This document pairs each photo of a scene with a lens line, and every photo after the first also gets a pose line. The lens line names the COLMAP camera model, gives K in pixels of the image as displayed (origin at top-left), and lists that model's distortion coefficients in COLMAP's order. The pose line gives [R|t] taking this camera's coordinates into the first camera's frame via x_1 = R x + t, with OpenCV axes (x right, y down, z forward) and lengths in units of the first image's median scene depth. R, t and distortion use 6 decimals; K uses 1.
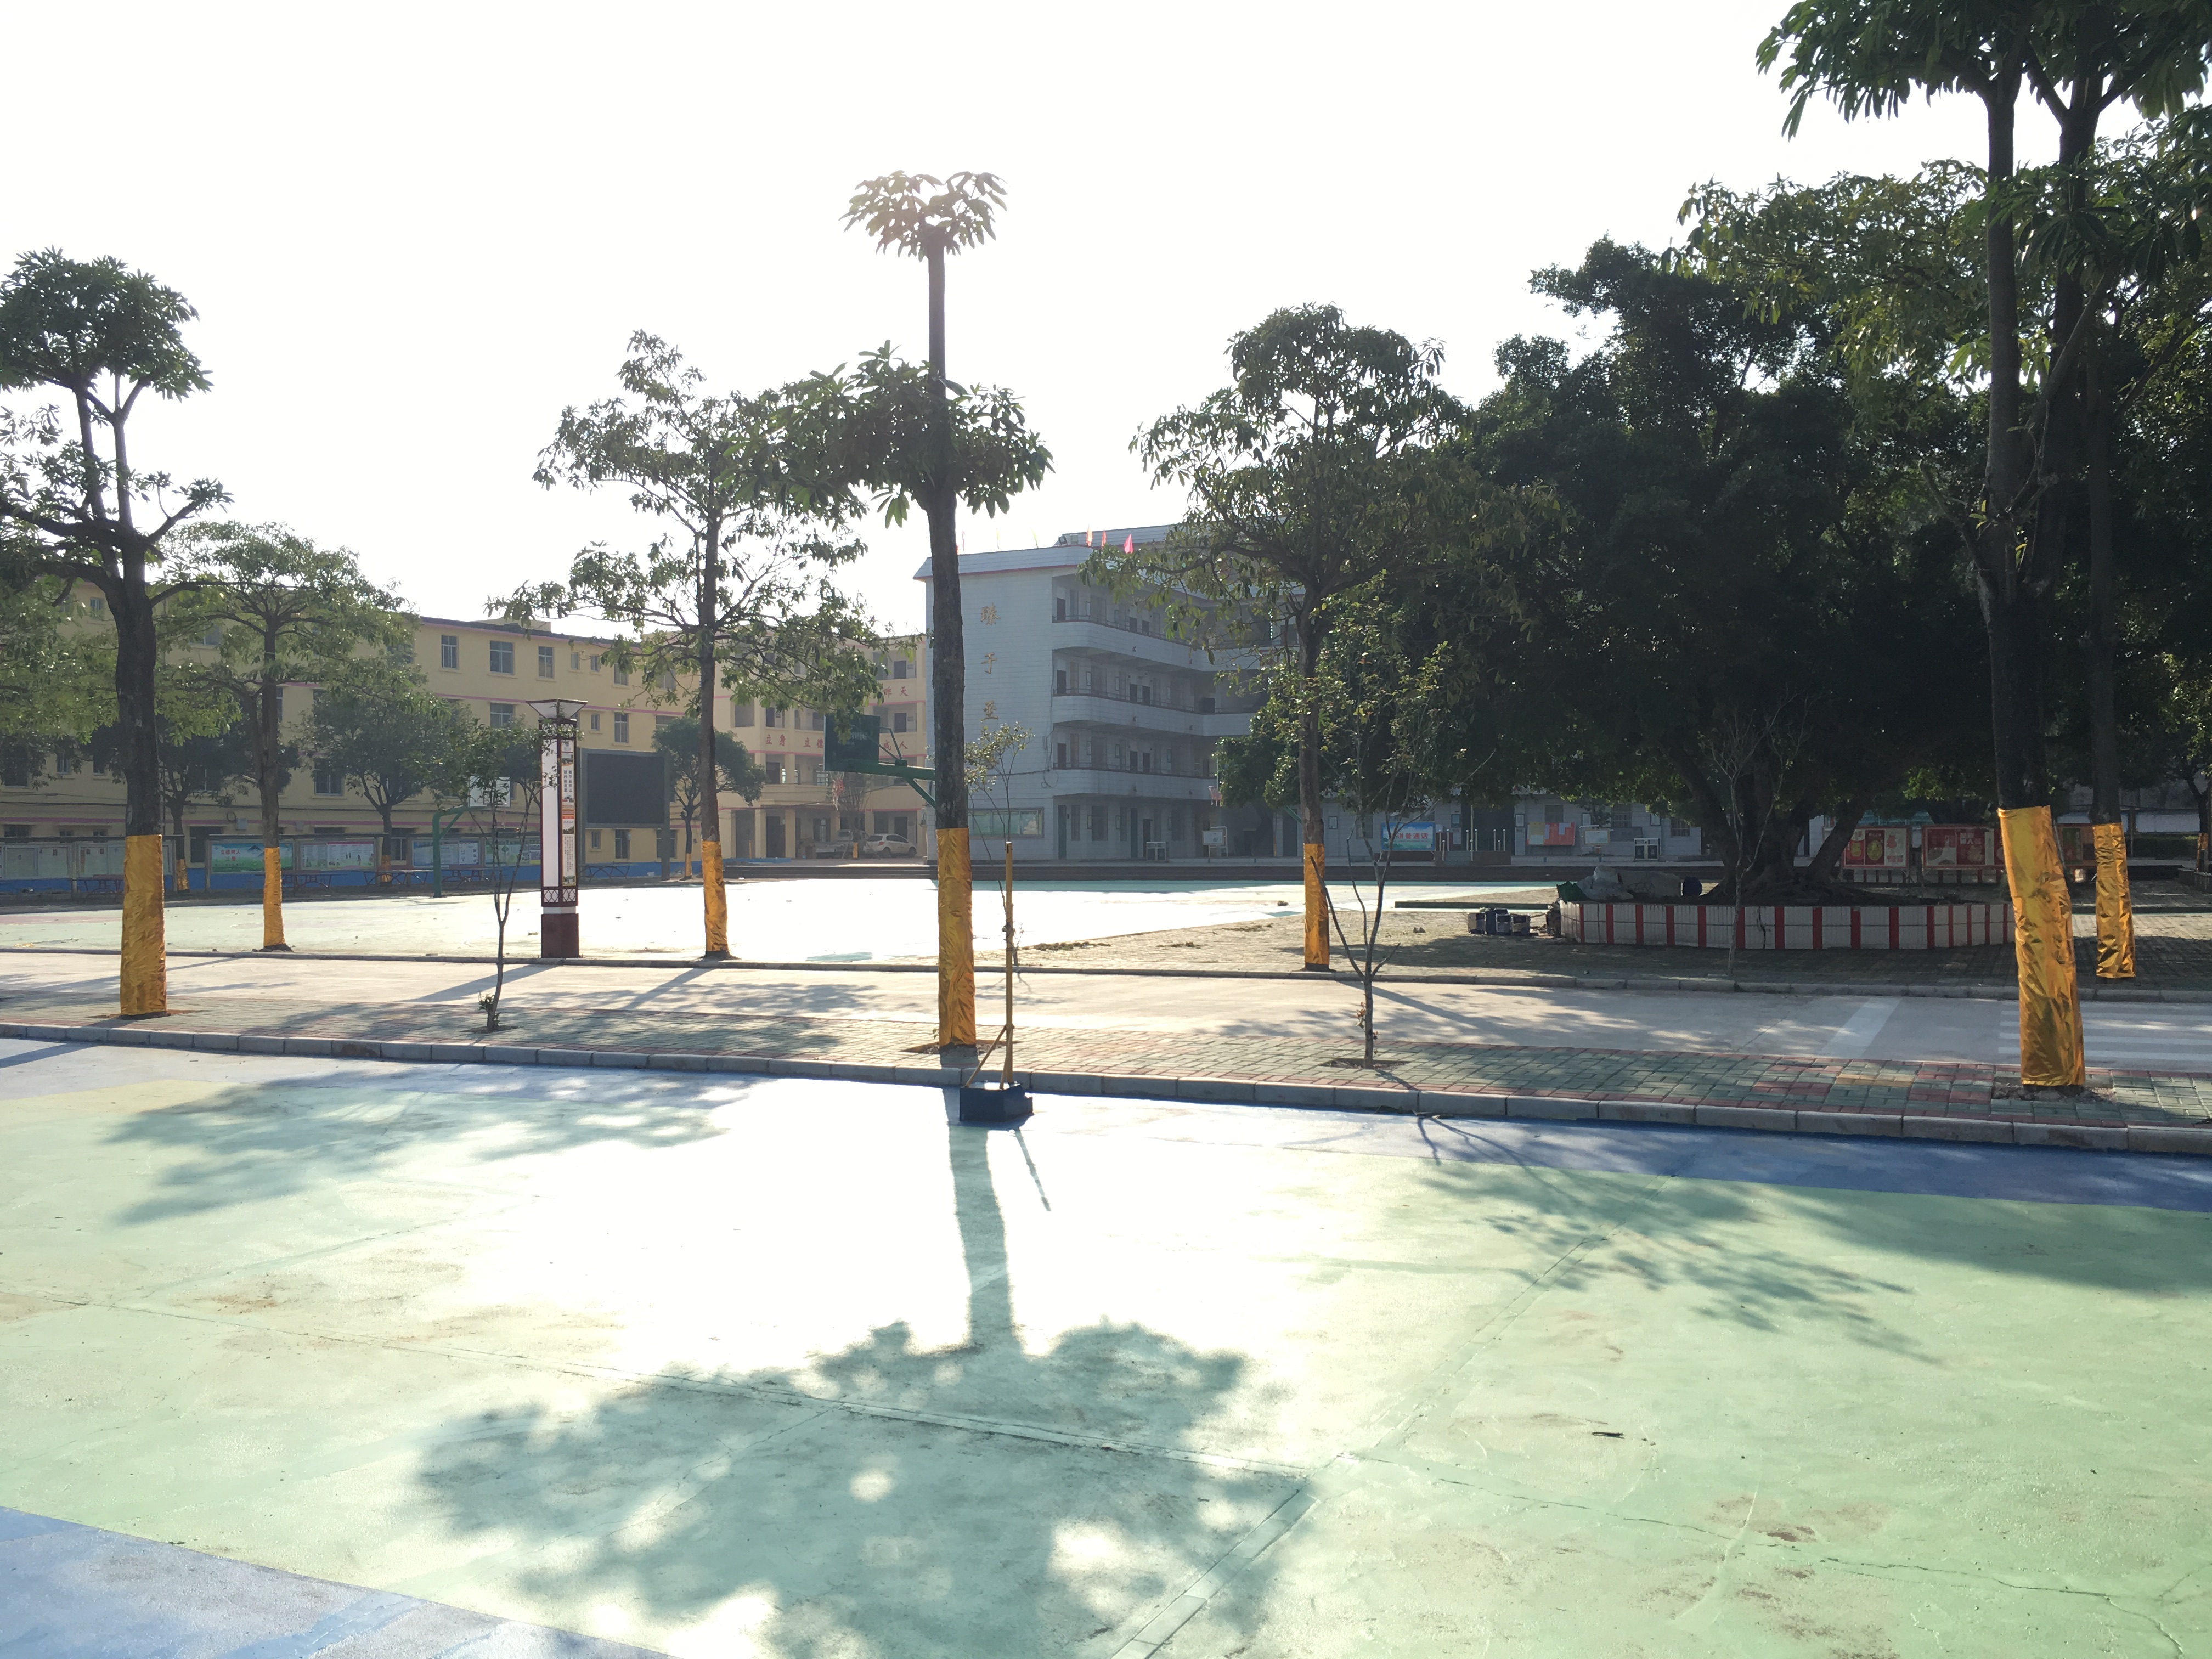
lens RADIAL K [[1861.6, 0, 1105.9], [0, 1861.6, 831.5], [0, 0, 1]] dist [0.070918, 0.001392]
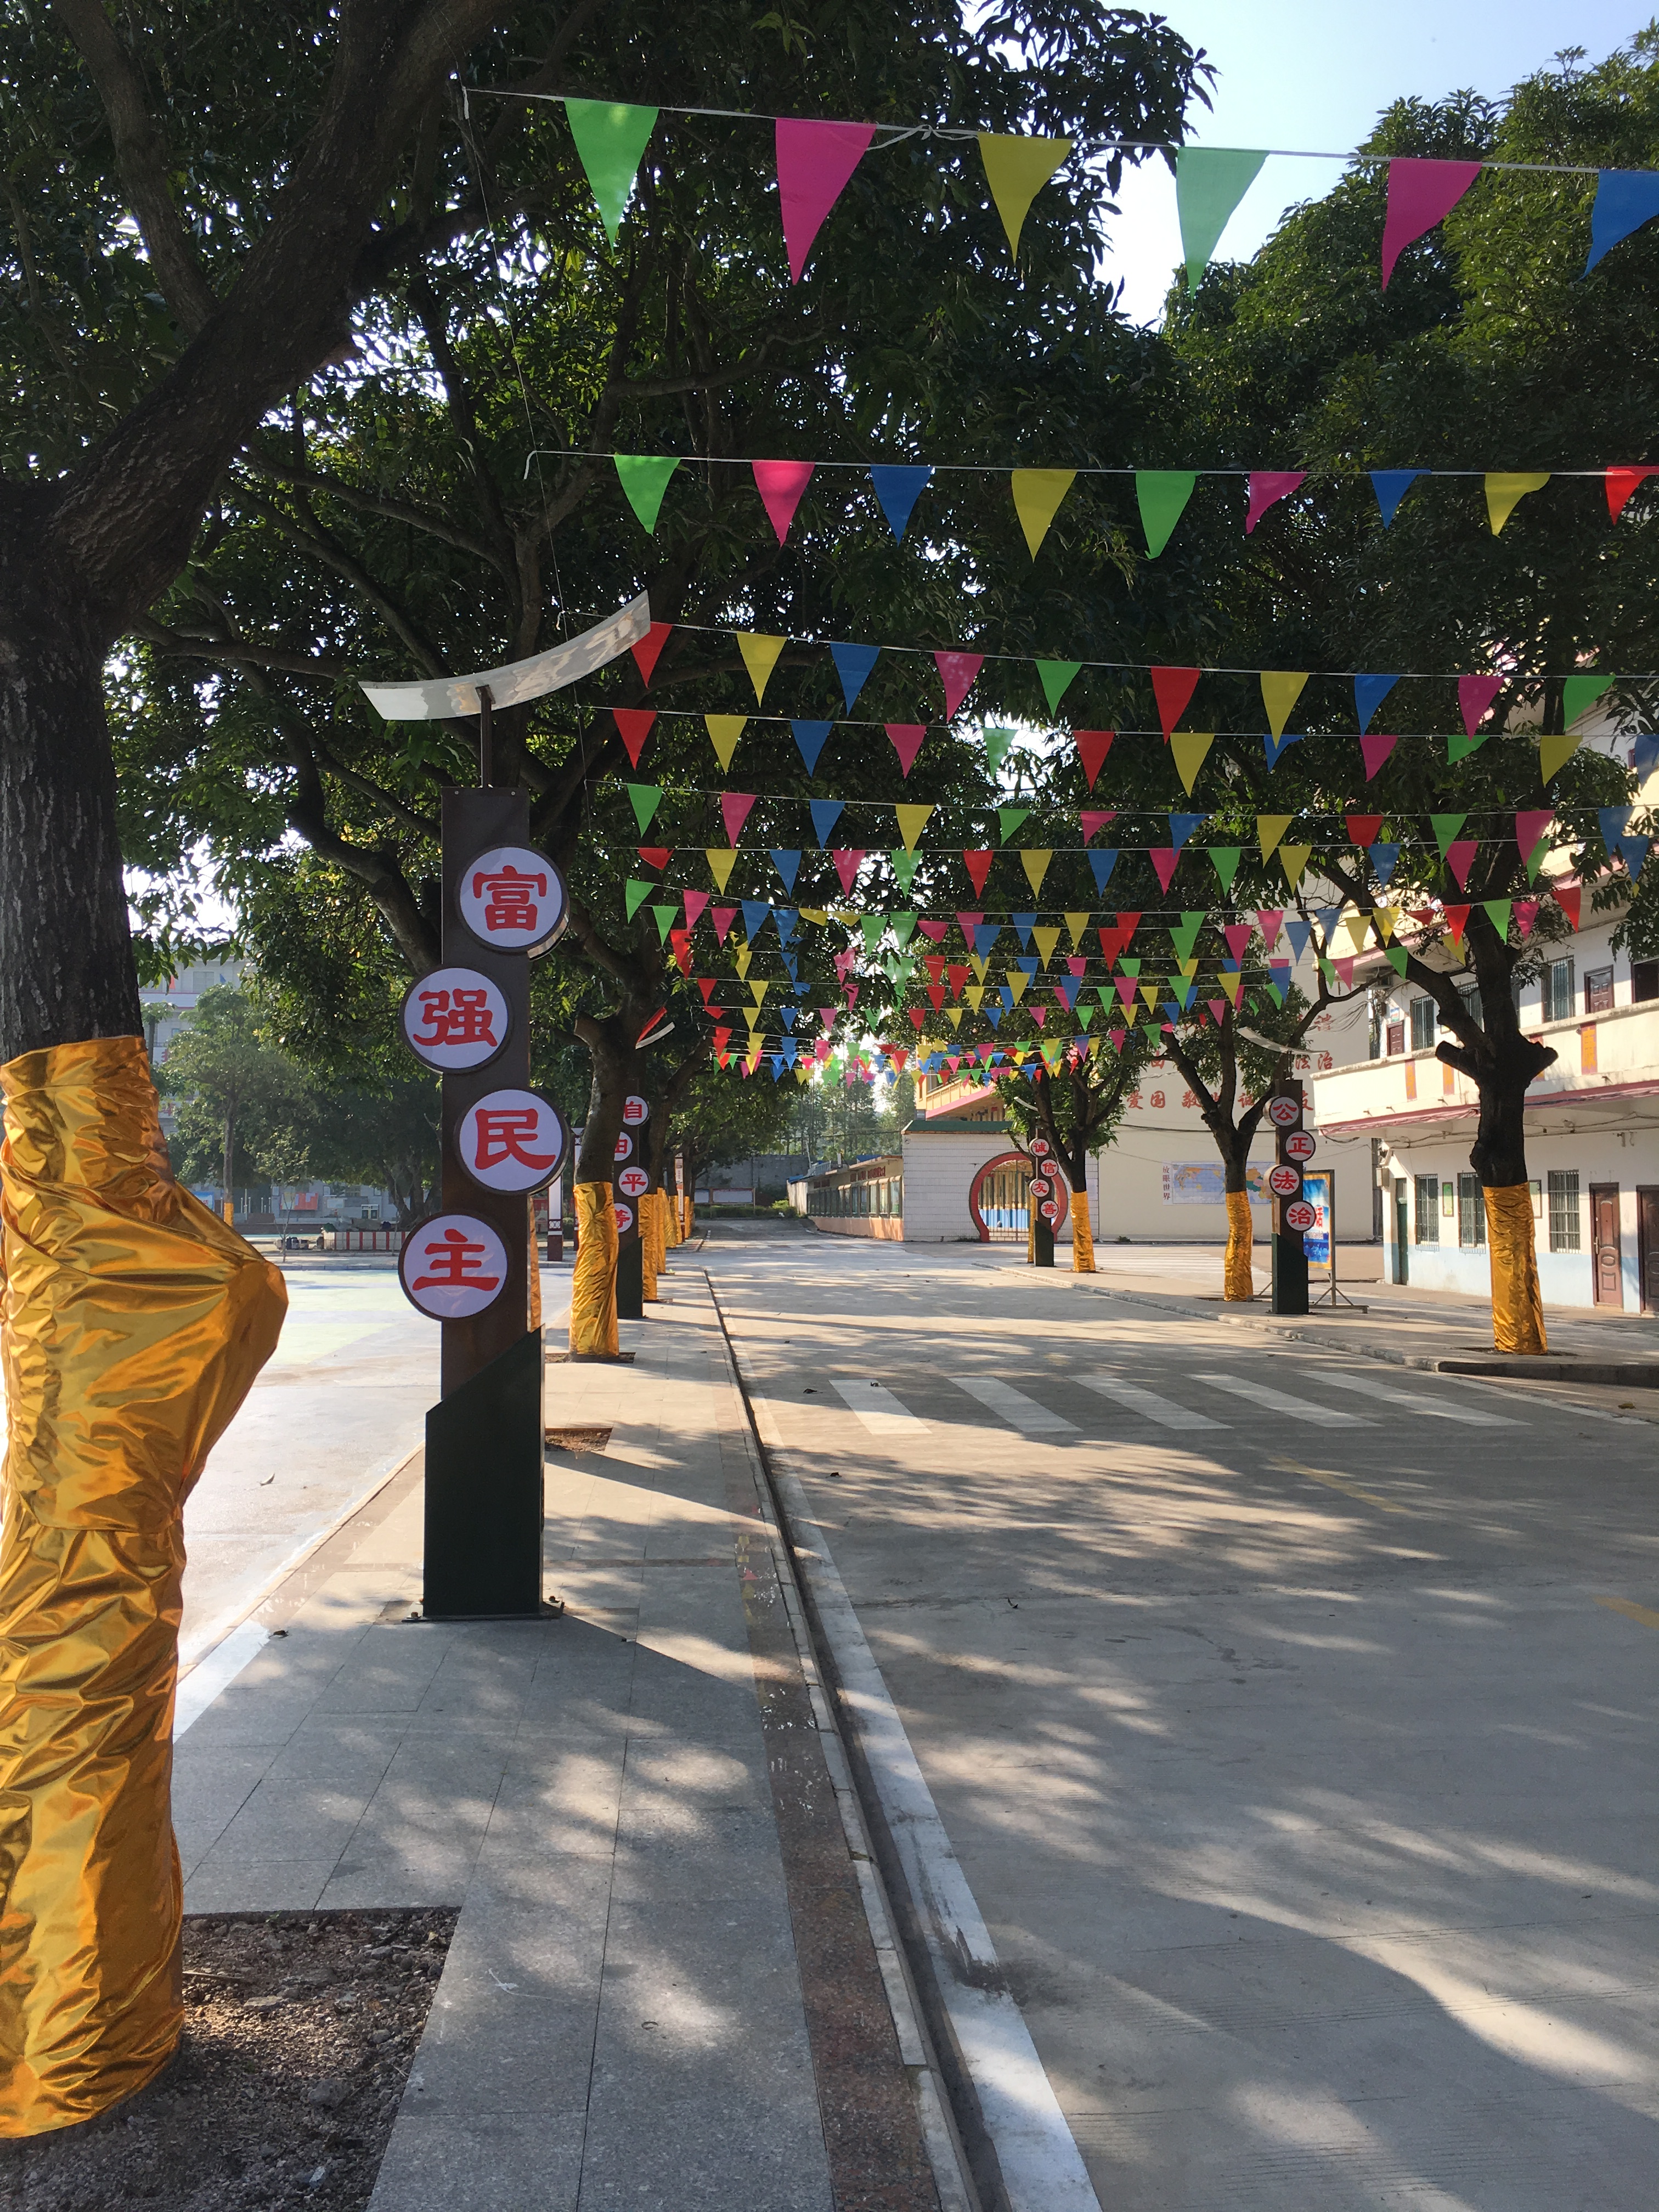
lens RADIAL K [[1861.6, 0, 832.3], [0, 1861.6, 1099.0], [0, 0, 1]] dist [0.070918, 0.001392]
pose [[0.867664, 0.039313, 0.495594, -0.108962], [-0.013144, 0.998334, -0.056181, -0.001374], [-0.496977, 0.042232, 0.866735, -0.391086]]
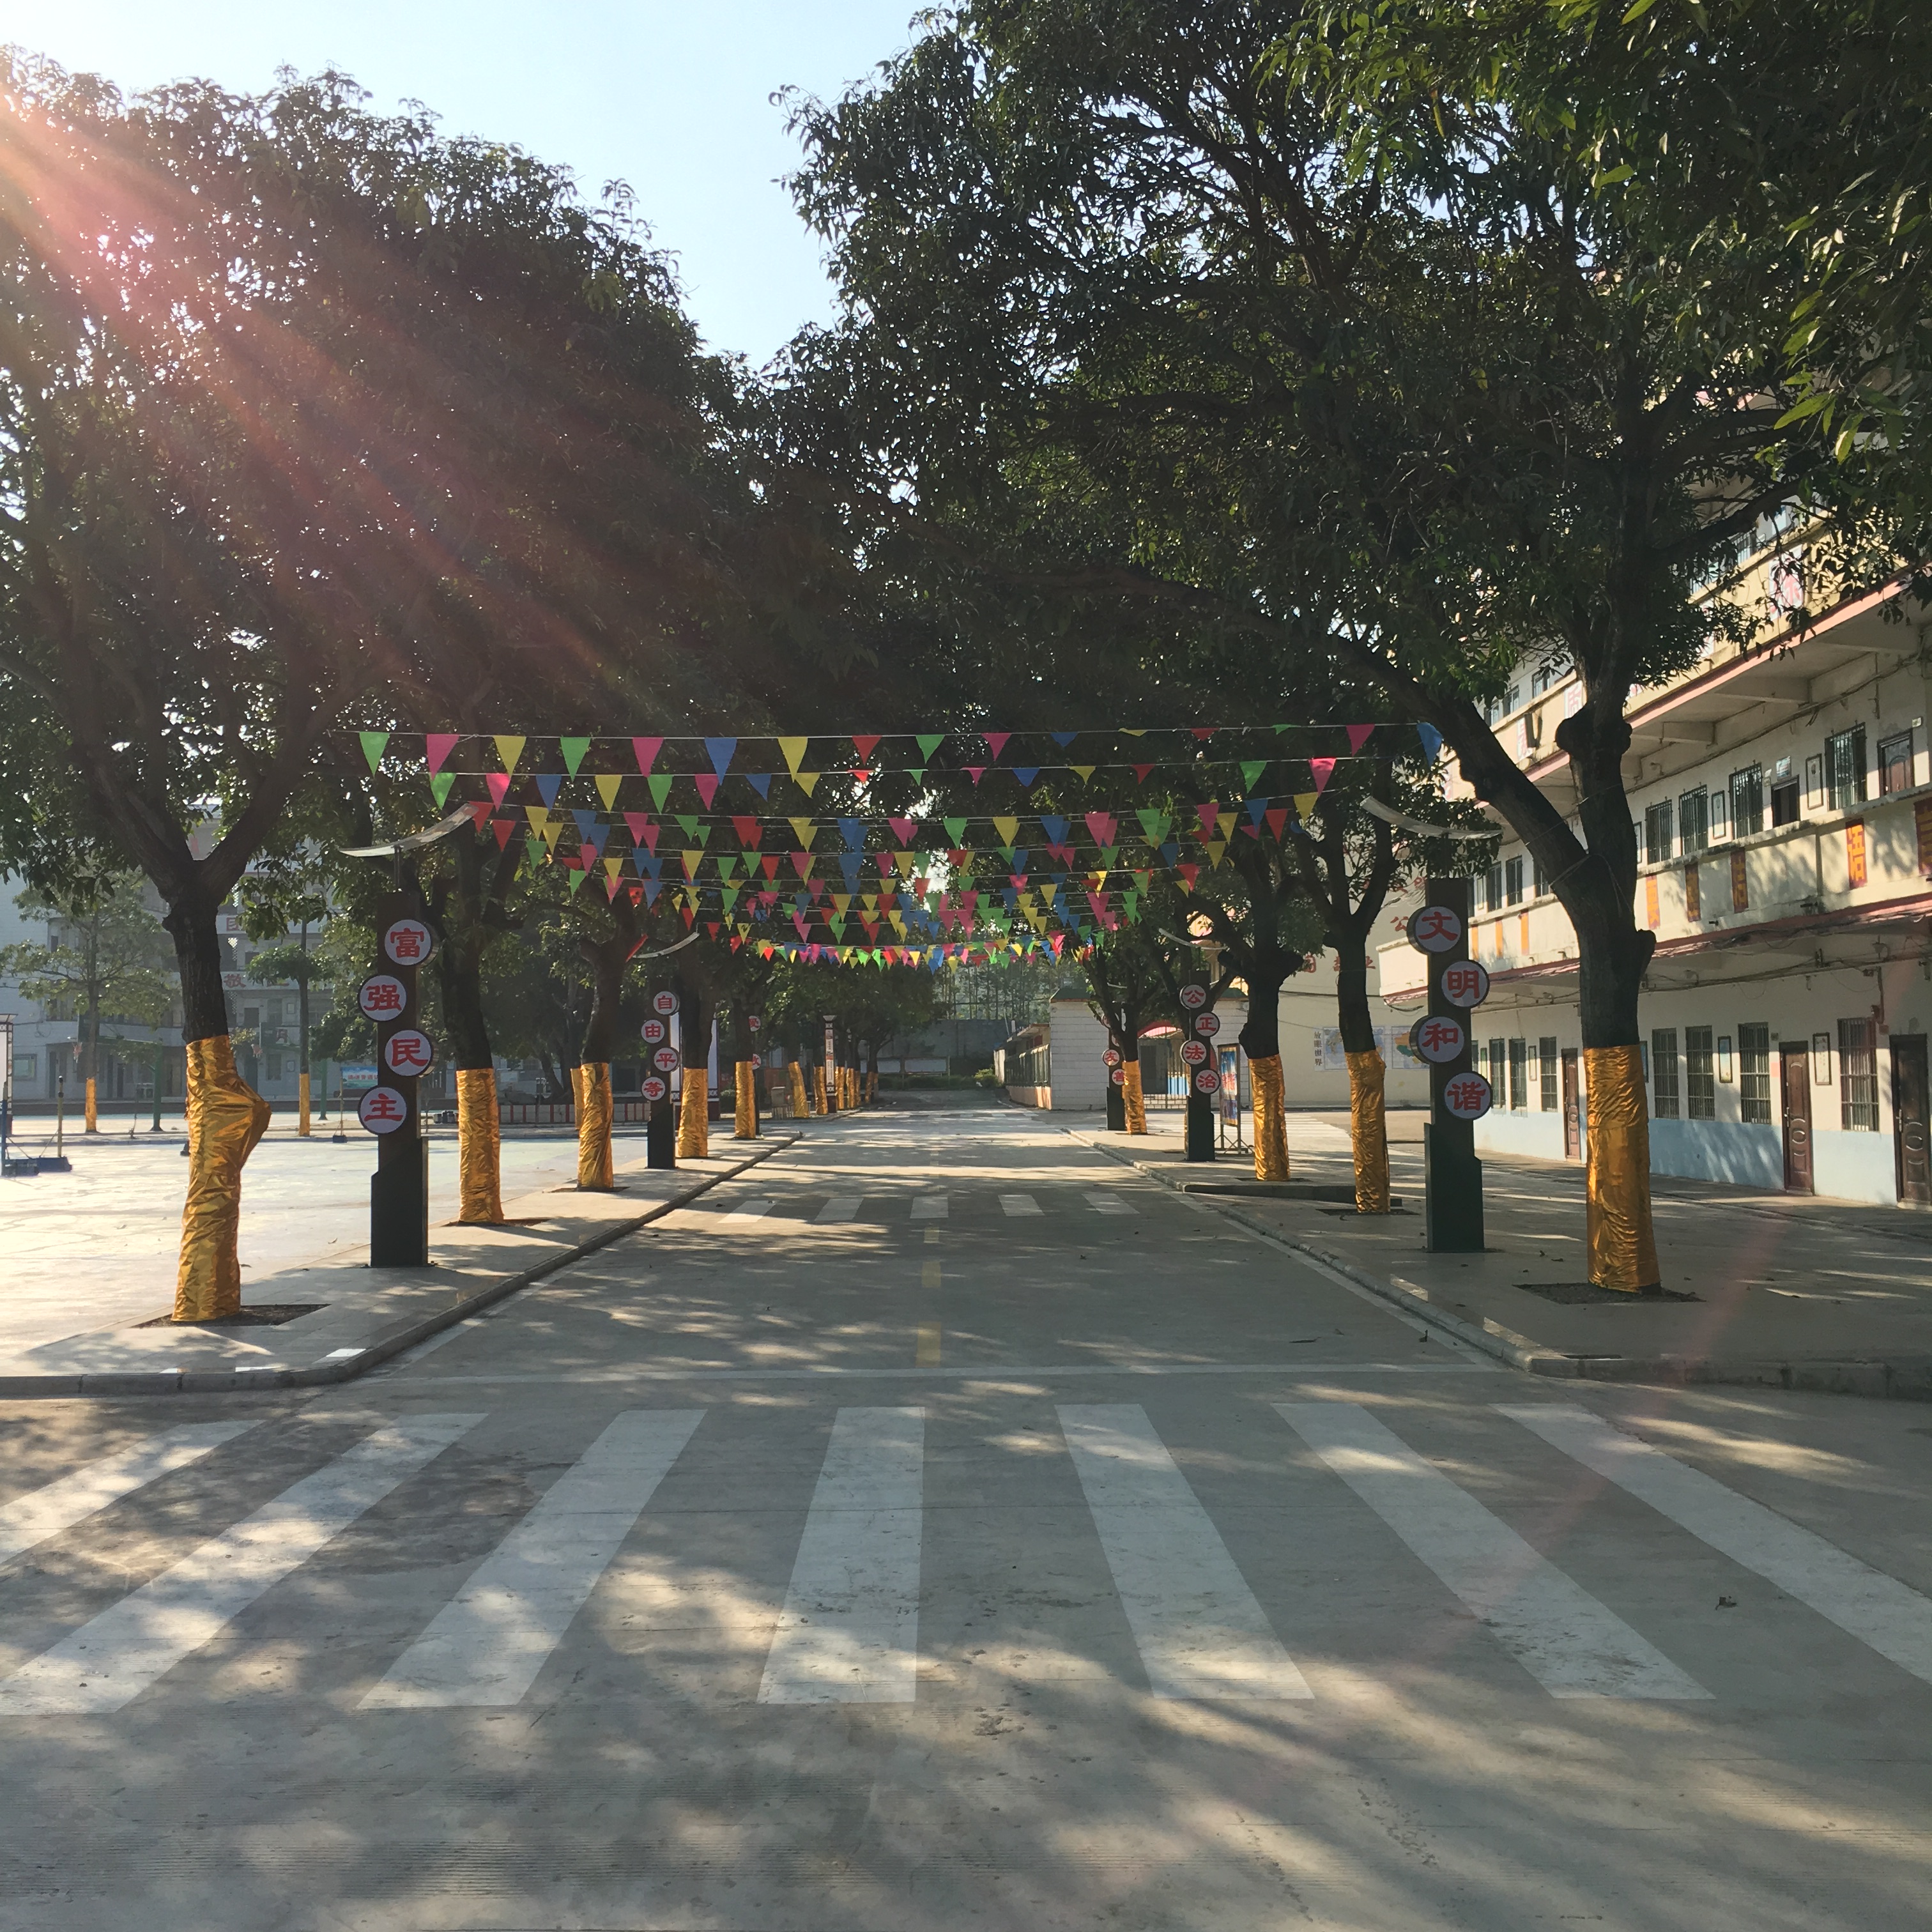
lens RADIAL K [[2194.2, 0, 963.6], [0, 2194.2, 965.3], [0, 0, 1]] dist [0.094985, 0.000000]
pose [[0.900622, 0.023734, 0.433955, -0.229425], [-0.003307, 0.998853, -0.047767, -0.009189], [-0.434591, 0.041585, 0.899667, -1.420176]]
